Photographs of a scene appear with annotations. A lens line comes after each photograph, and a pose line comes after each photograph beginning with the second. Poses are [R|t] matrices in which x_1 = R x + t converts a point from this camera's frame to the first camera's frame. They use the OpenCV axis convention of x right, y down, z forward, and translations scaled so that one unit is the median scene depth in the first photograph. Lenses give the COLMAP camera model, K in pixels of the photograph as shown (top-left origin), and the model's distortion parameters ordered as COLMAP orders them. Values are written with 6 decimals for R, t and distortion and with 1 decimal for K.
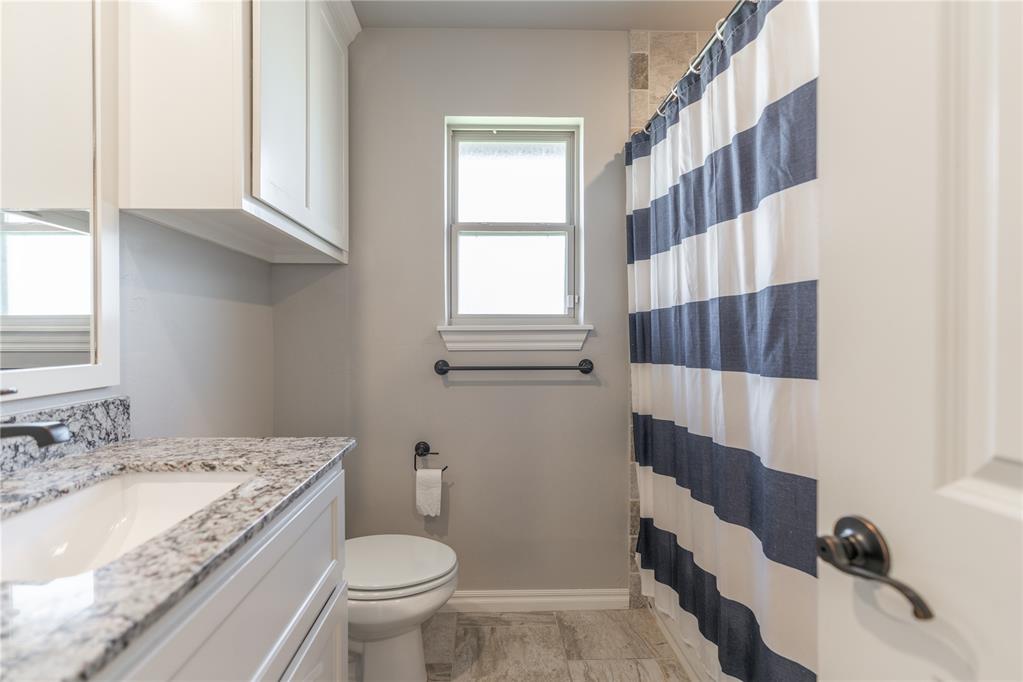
lens RADIAL K [[474.9, 0, 511.5], [0, 474.9, 341.0], [0, 0, 1]] dist [-0.000317, 0.001095]
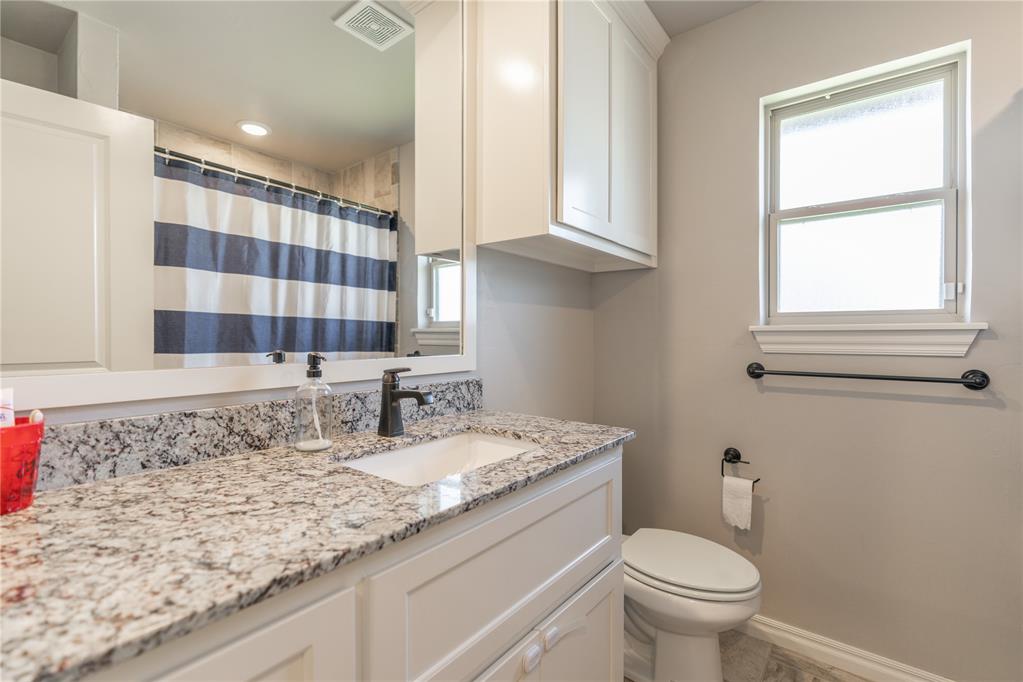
lens RADIAL K [[465.8, 0, 511.5], [0, 465.8, 341.0], [0, 0, 1]] dist [0.000280, 0.000219]
pose [[0.772663, 0.011902, -0.634705, 0.118295], [-0.011945, 0.999920, 0.004209, -0.000959], [0.634704, 0.004329, 0.772743, -0.001292]]
